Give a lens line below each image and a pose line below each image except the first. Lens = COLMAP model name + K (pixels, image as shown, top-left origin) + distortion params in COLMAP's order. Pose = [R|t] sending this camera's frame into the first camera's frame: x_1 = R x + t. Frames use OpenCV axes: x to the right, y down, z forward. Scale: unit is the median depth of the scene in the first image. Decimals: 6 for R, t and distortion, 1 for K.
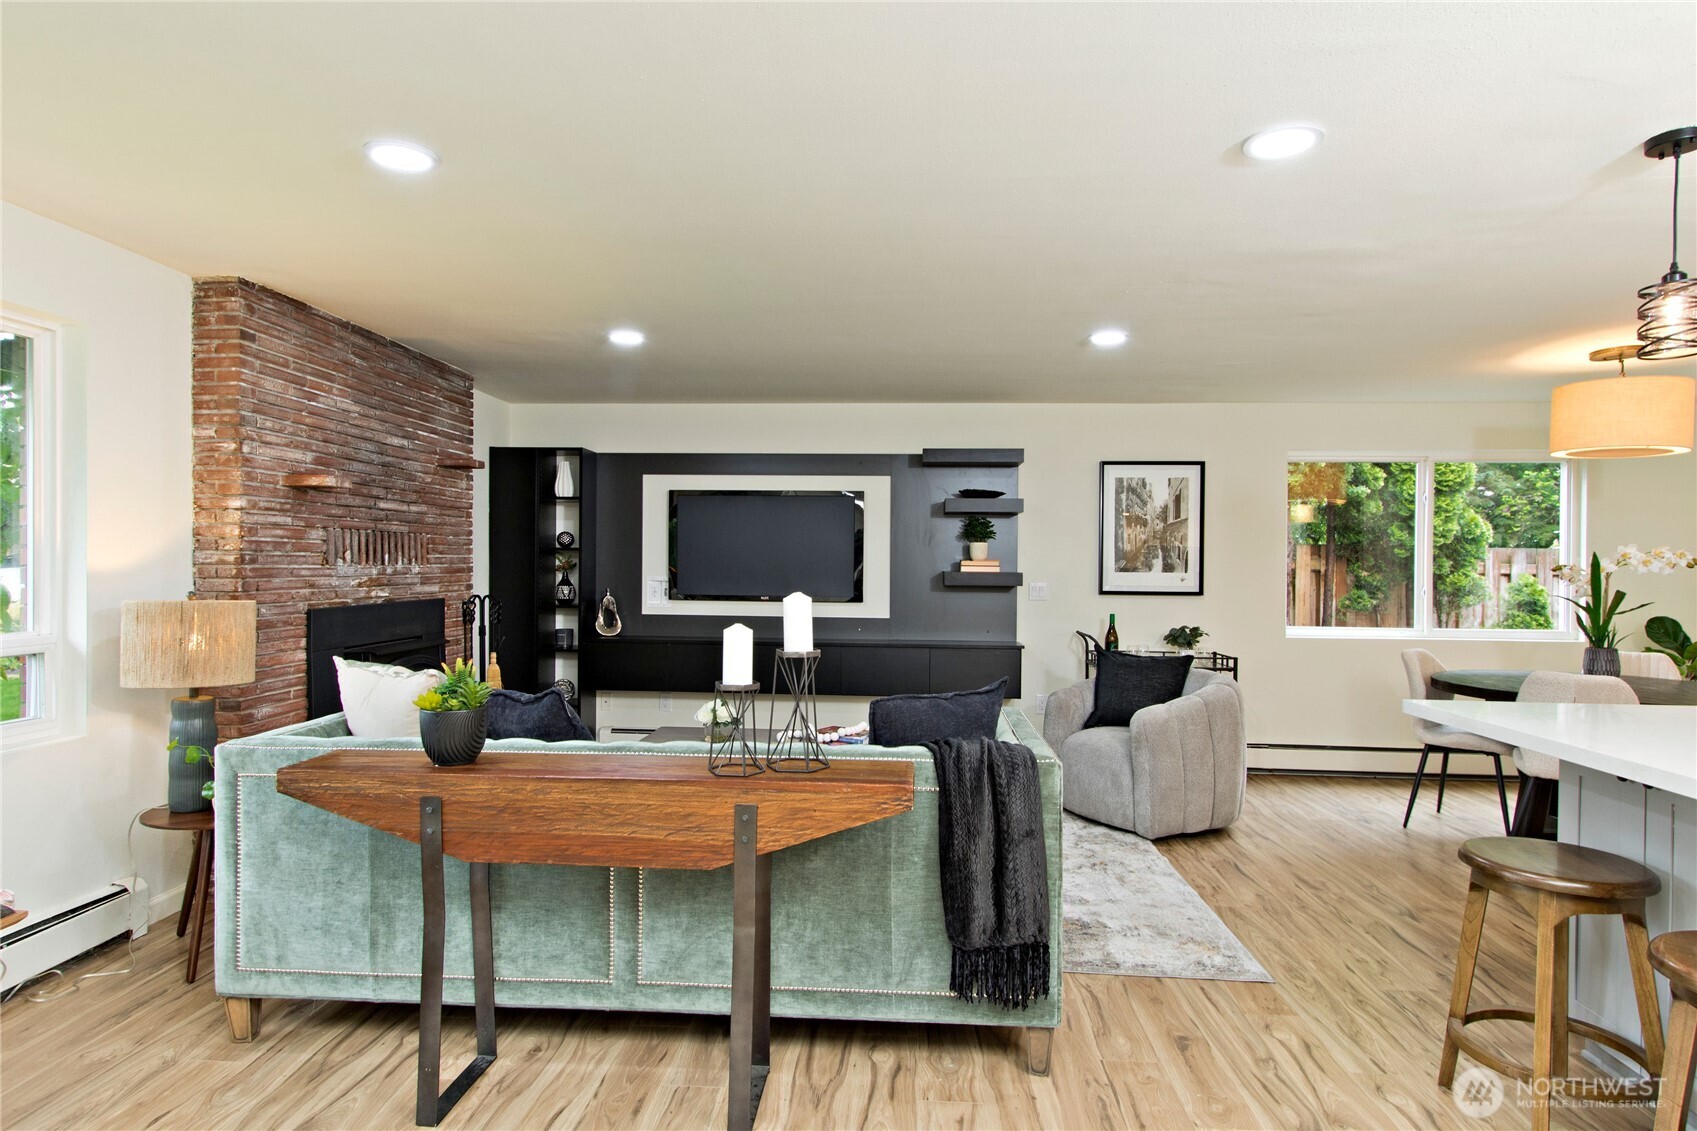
lens RADIAL K [[952.8, 0, 839.1], [0, 952.8, 568.6], [0, 0, 1]] dist [-0.001419, 0.000105]
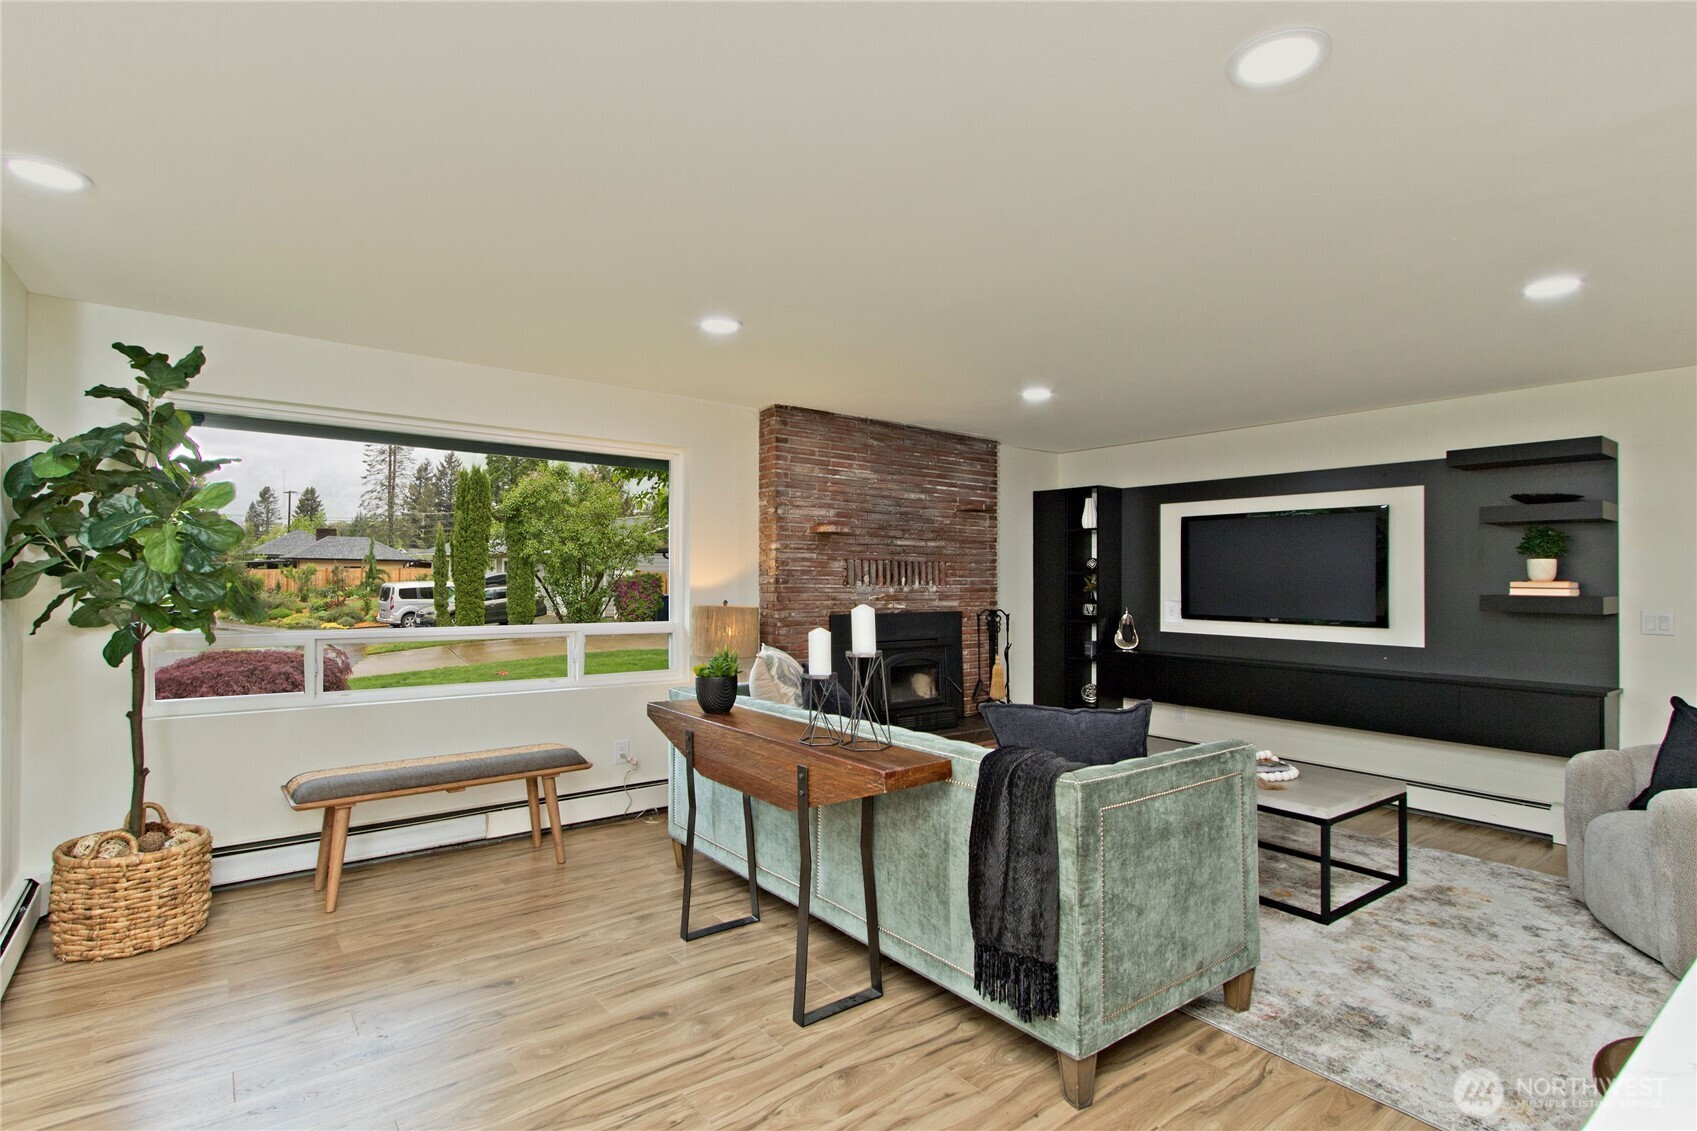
lens RADIAL K [[835.6, 0, 859.7], [0, 835.6, 572.8], [0, 0, 1]] dist [-0.001981, -0.000305]
pose [[0.663599, -0.010656, -0.748013, 0.421242], [-0.006073, 0.999789, -0.019631, 0.002228], [0.748064, 0.017570, 0.663394, 0.152295]]
